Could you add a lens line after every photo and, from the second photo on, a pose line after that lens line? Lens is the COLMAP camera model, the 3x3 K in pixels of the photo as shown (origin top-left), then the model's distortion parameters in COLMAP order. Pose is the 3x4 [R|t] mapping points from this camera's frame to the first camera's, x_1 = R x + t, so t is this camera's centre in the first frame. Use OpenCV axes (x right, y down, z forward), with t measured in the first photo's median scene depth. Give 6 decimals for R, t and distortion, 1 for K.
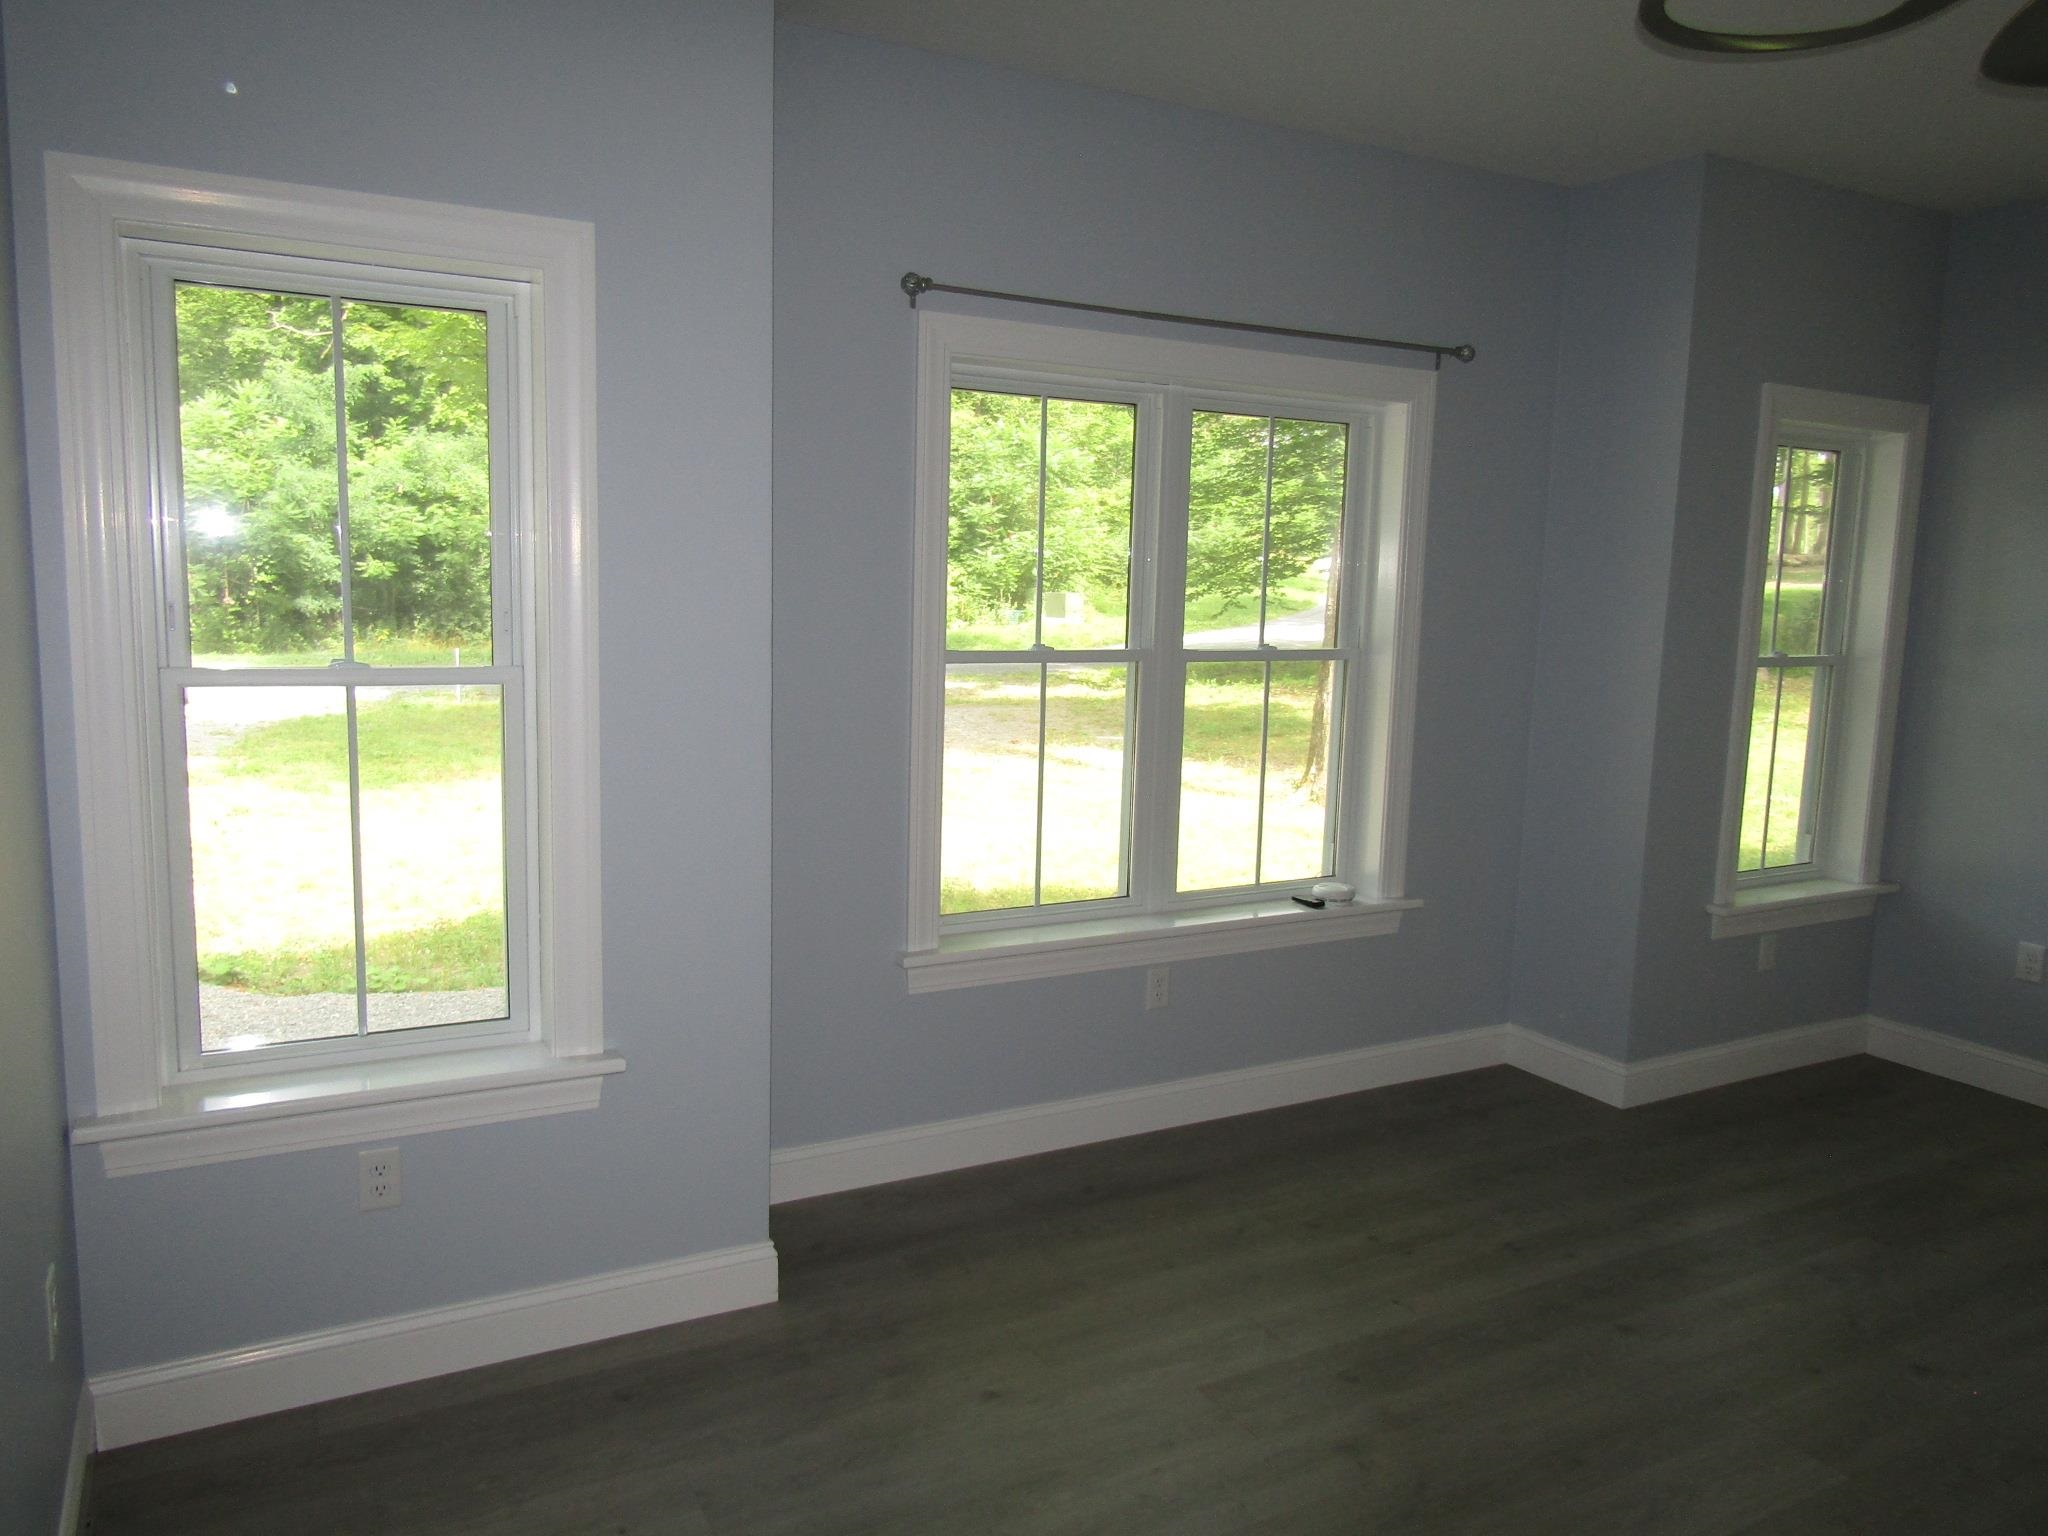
lens RADIAL K [[1456.8, 0, 1016.6], [0, 1456.8, 770.3], [0, 0, 1]] dist [-0.012095, 0.003176]
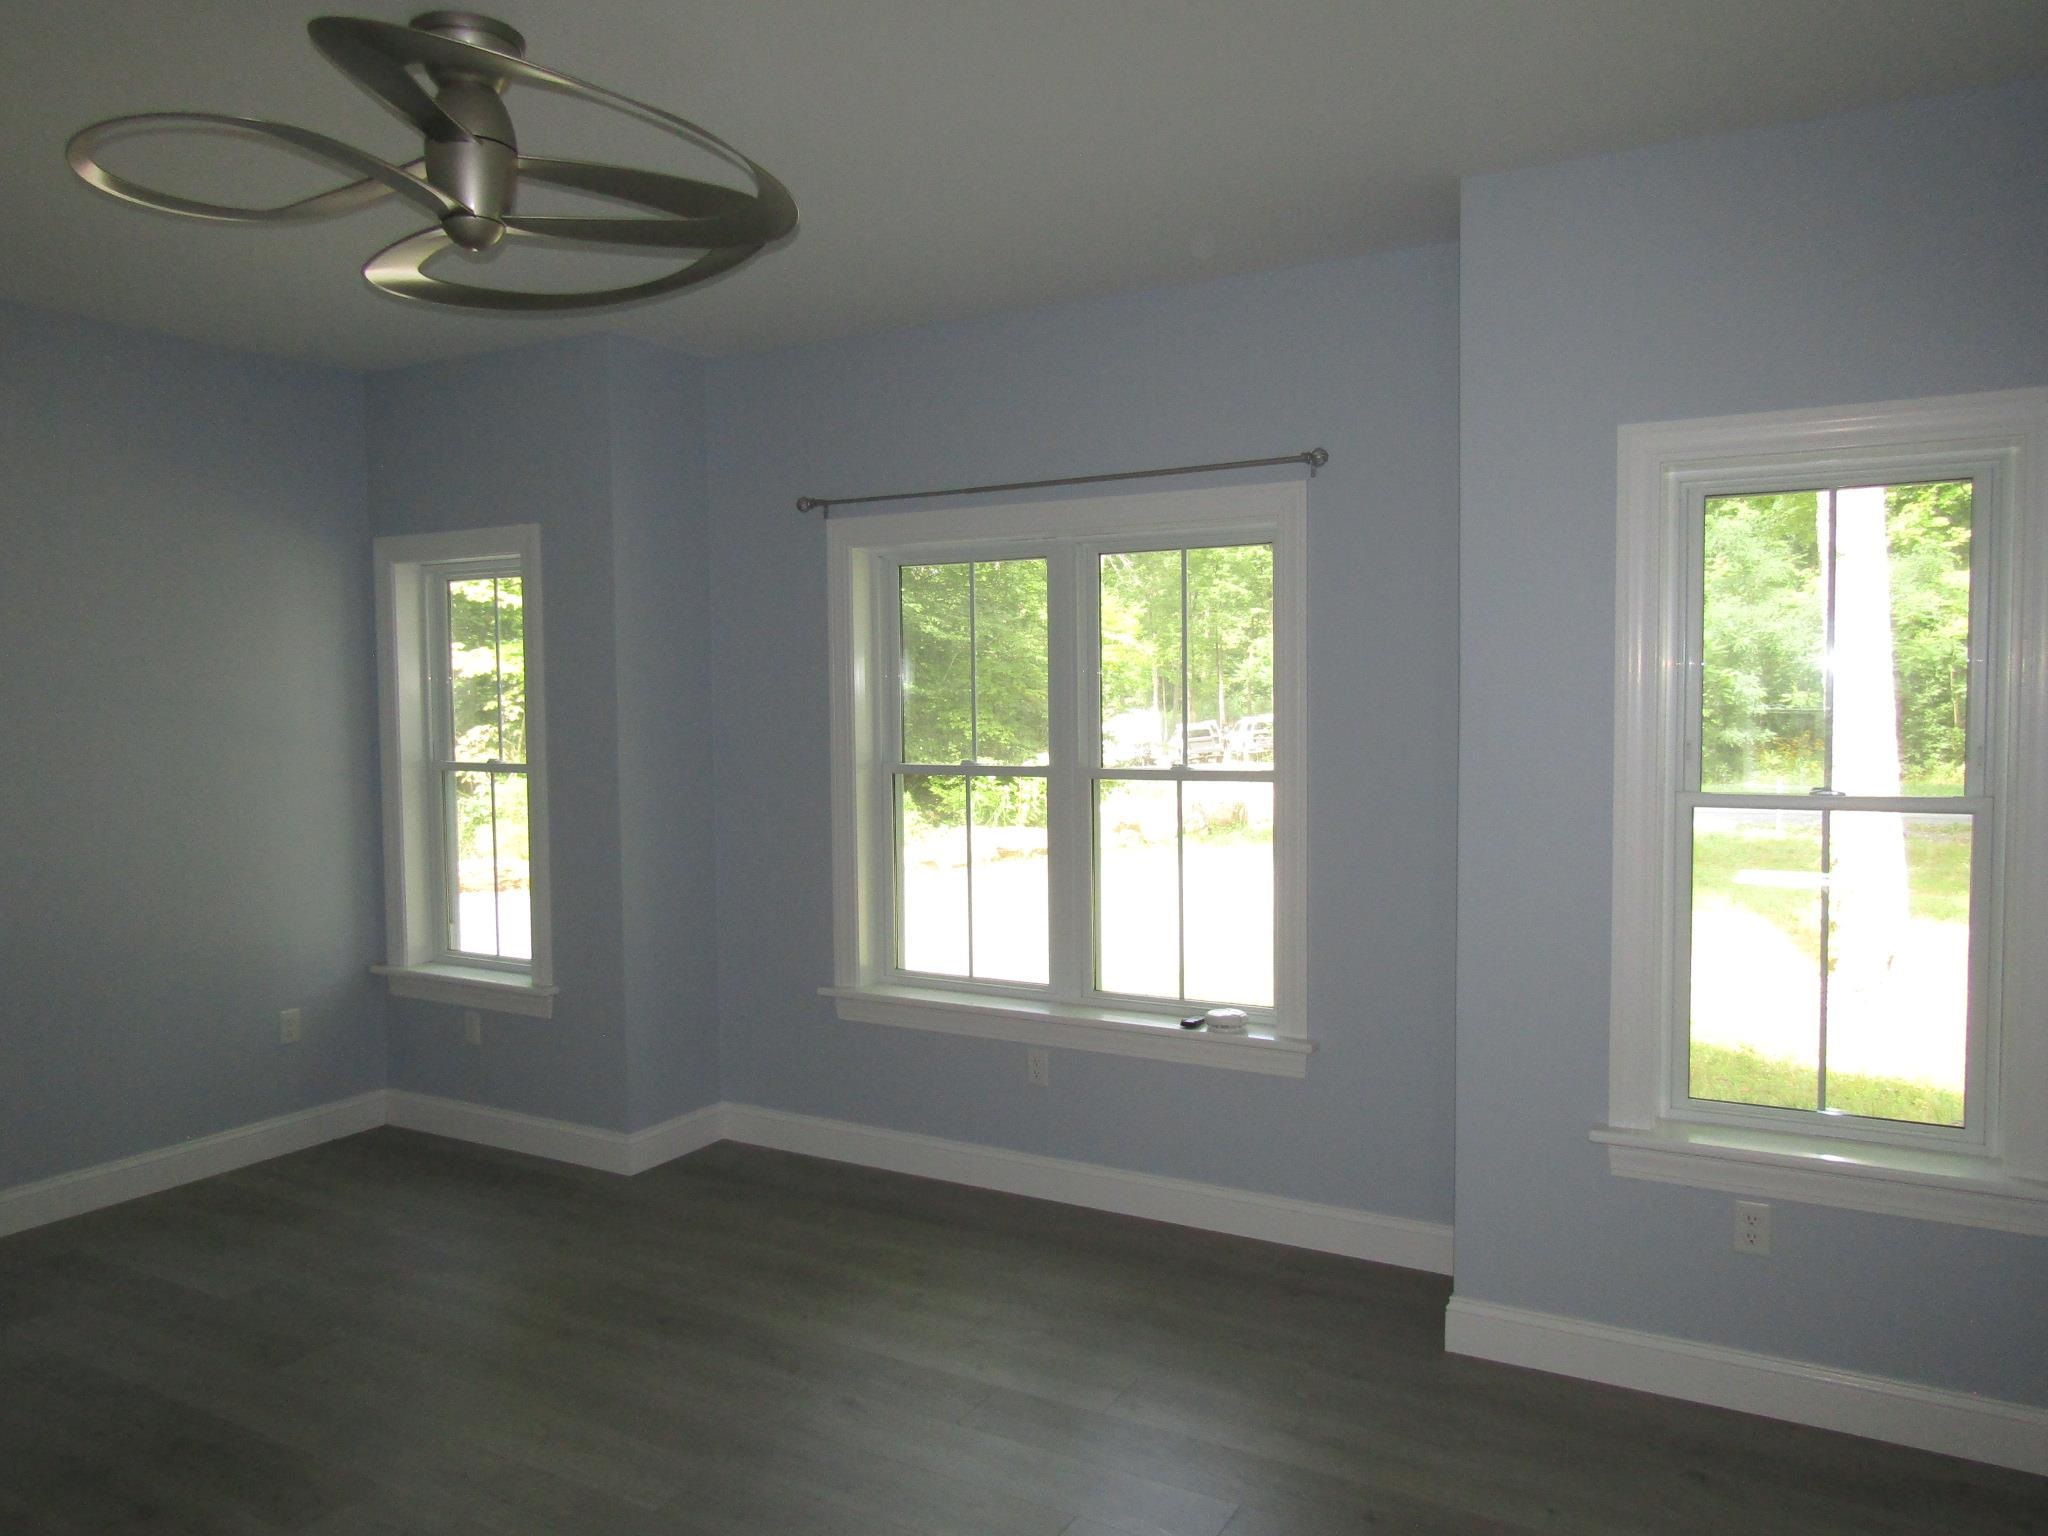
lens RADIAL K [[1456.8, 0, 1018.3], [0, 1456.8, 774.3], [0, 0, 1]] dist [-0.012095, 0.003176]
pose [[0.521157, 0.018469, -0.853261, 0.928295], [-0.093709, 0.994959, -0.035699, -0.030280], [0.848300, 0.098563, 0.520261, 0.340001]]
